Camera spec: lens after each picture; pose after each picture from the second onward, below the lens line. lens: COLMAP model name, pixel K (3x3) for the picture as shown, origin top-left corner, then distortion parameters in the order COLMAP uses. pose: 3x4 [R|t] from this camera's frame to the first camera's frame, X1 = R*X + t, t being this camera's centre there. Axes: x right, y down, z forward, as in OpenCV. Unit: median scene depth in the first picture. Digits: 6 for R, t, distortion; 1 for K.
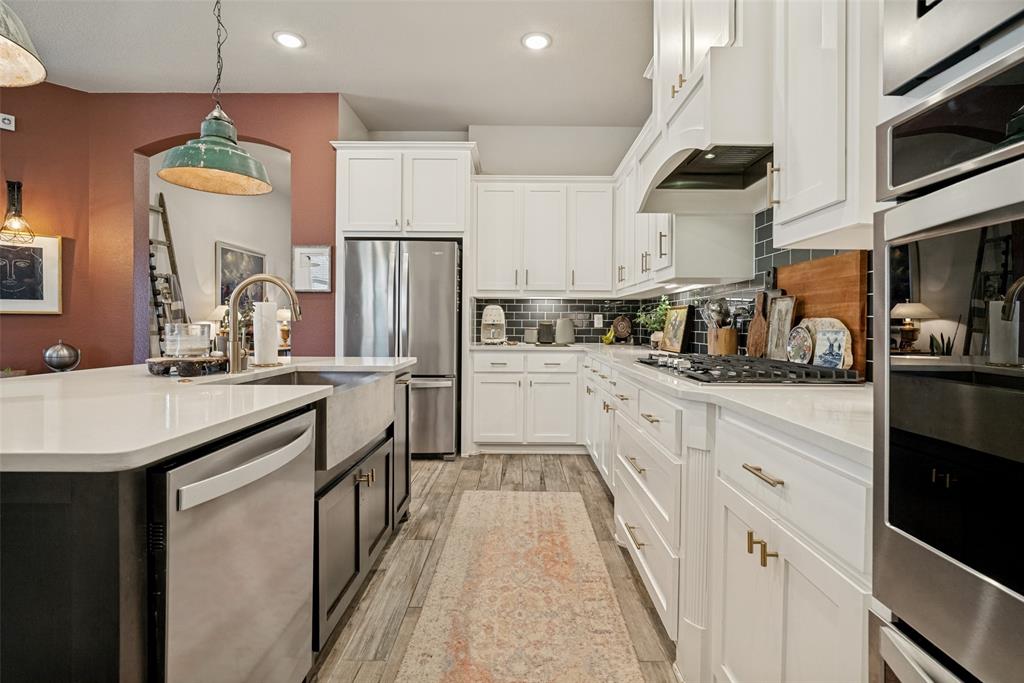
lens RADIAL K [[485.5, 0, 512.1], [0, 485.5, 325.9], [0, 0, 1]] dist [-0.012731, 0.001069]
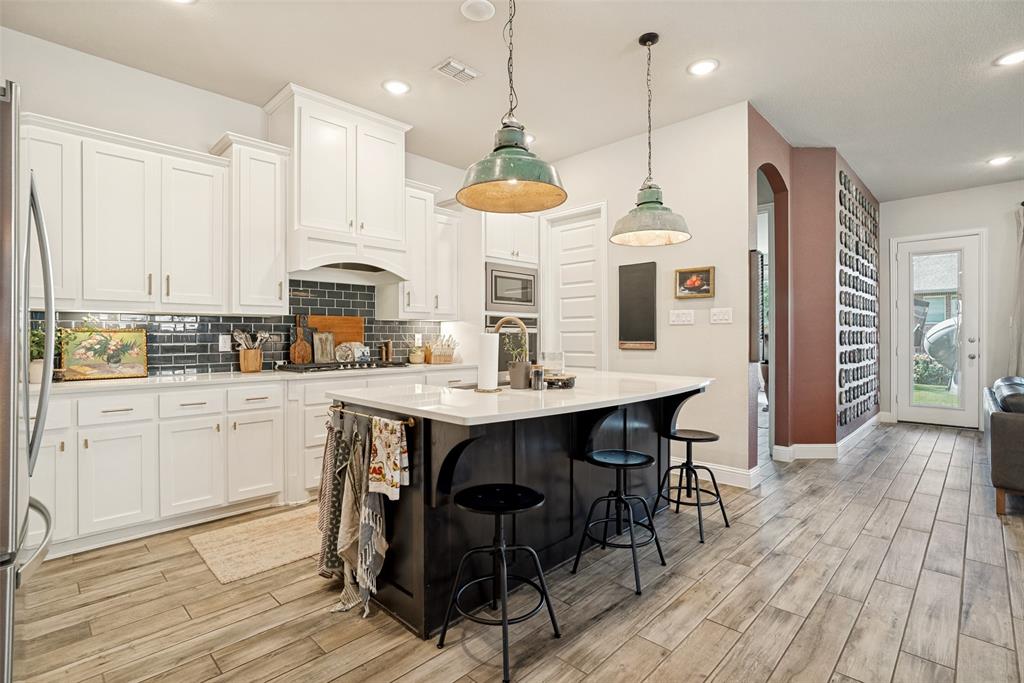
lens RADIAL K [[485.5, 0, 522.3], [0, 485.5, 334.8], [0, 0, 1]] dist [-0.012731, 0.001069]
pose [[-0.731164, -0.000656, 0.682202, -0.852139], [0.002984, 0.999987, 0.004159, -0.031728], [-0.682195, 0.005077, -0.731152, 1.132367]]
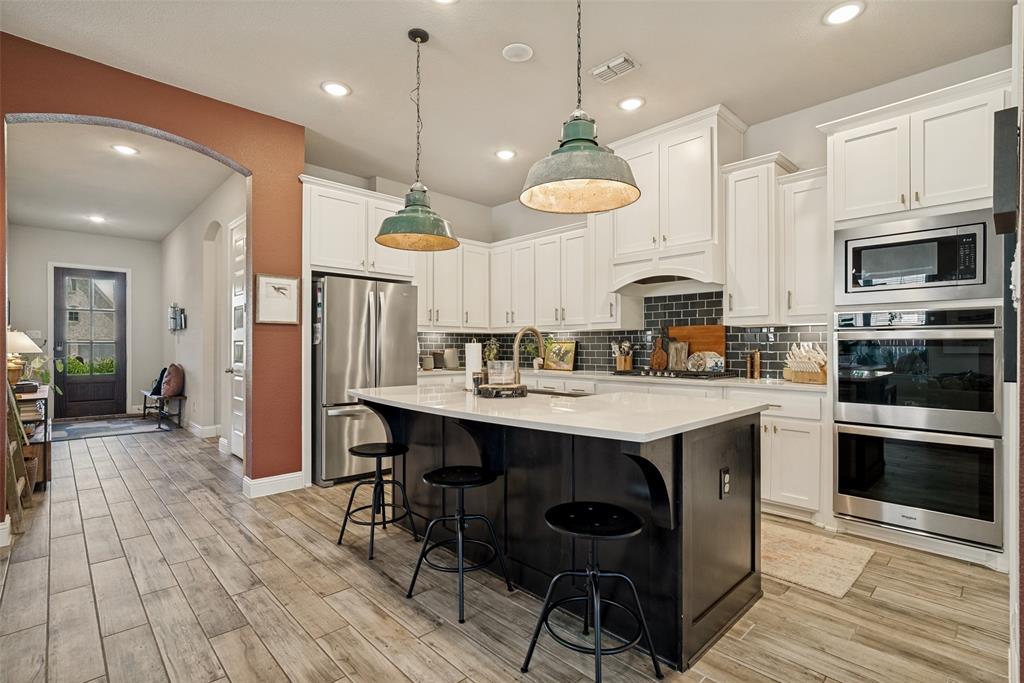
lens RADIAL K [[485.5, 0, 511.4], [0, 485.5, 347.0], [0, 0, 1]] dist [-0.012731, 0.001069]
pose [[0.714521, -0.004605, 0.699599, -0.886758], [0.007107, 0.999975, -0.000676, -0.022761], [-0.699578, 0.005455, 0.714535, -0.019613]]
